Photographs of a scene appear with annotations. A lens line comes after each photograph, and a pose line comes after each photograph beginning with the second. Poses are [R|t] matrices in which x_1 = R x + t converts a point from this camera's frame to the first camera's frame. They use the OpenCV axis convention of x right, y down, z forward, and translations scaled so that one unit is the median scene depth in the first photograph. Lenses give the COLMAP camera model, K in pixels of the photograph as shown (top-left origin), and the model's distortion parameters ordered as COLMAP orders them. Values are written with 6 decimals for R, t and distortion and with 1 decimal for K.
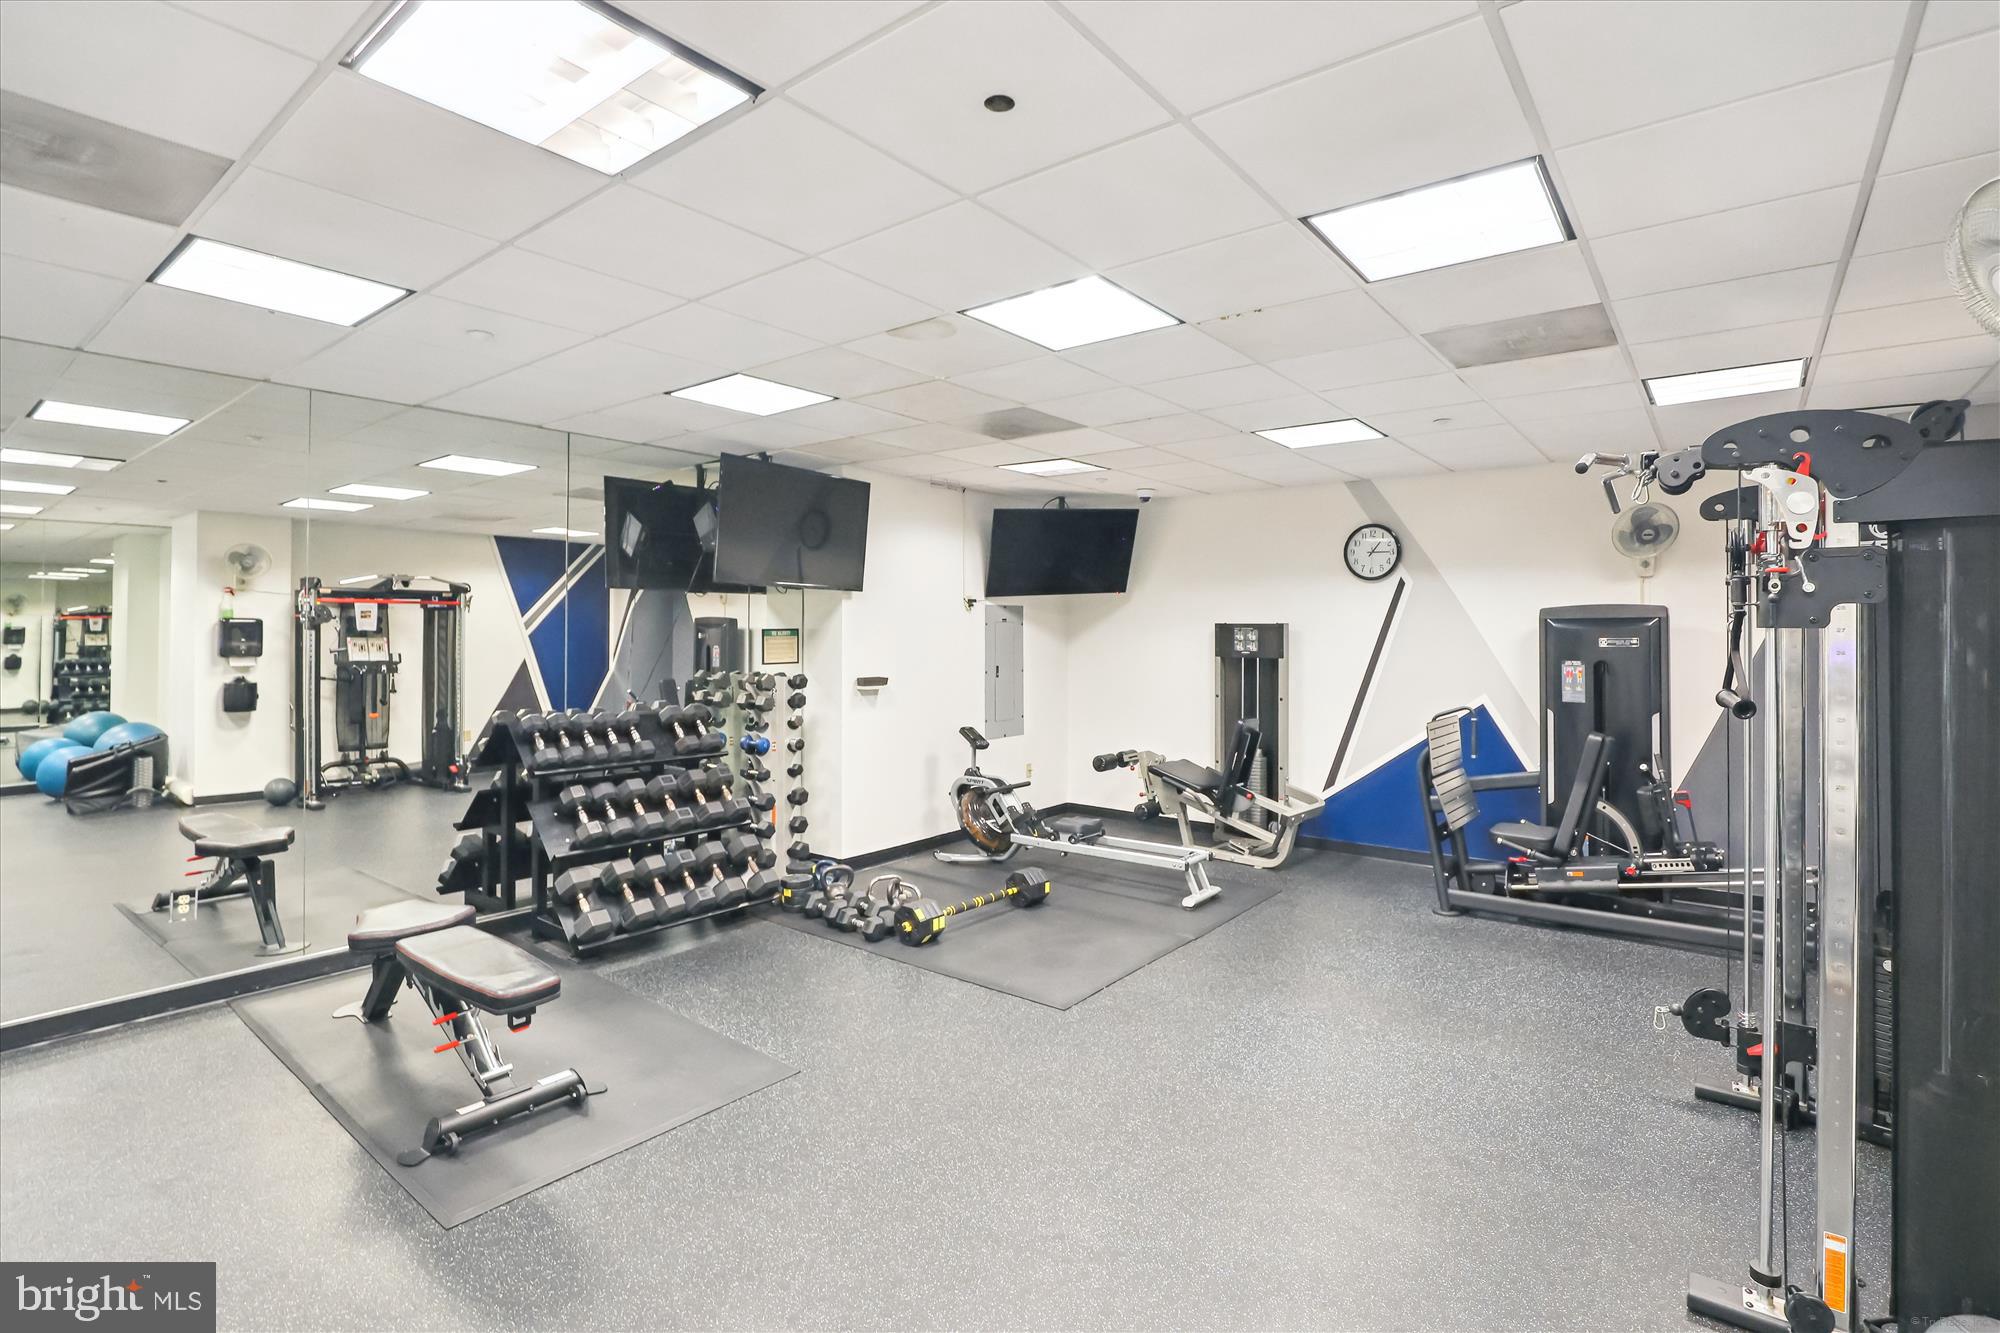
lens RADIAL K [[939.8, 0, 1006.0], [0, 939.8, 627.6], [0, 0, 1]] dist [-0.000396, -0.000026]
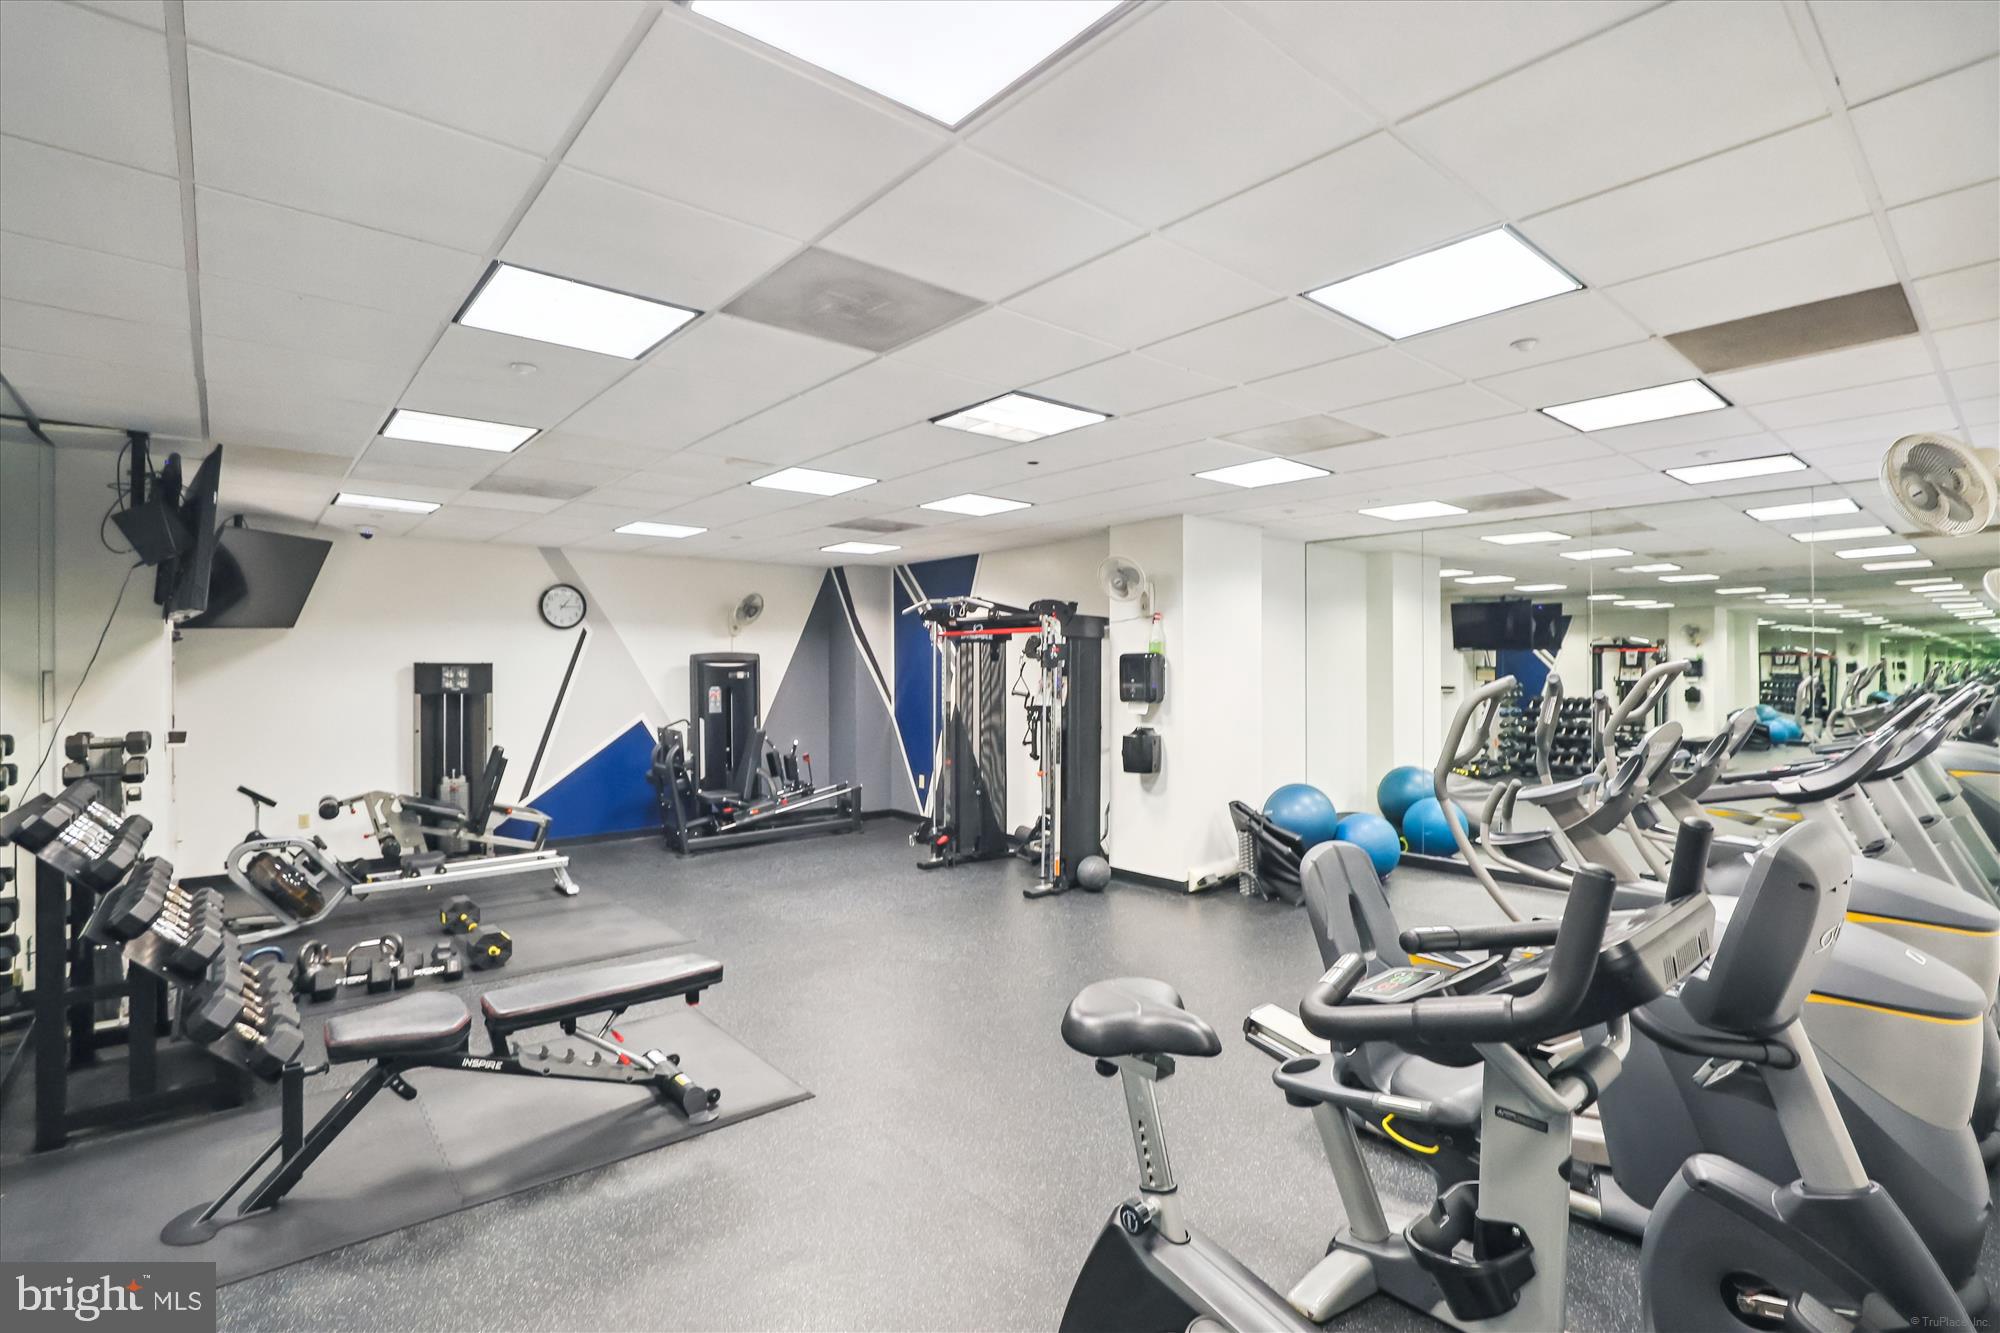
lens RADIAL K [[951.7, 0, 1004.0], [0, 951.7, 671.4], [0, 0, 1]] dist [-0.000222, -0.000059]
pose [[0.229238, -0.012540, 0.973290, -0.729893], [-0.002660, 0.999905, 0.013509, -0.011931], [-0.973367, -0.005686, 0.229182, 0.127281]]
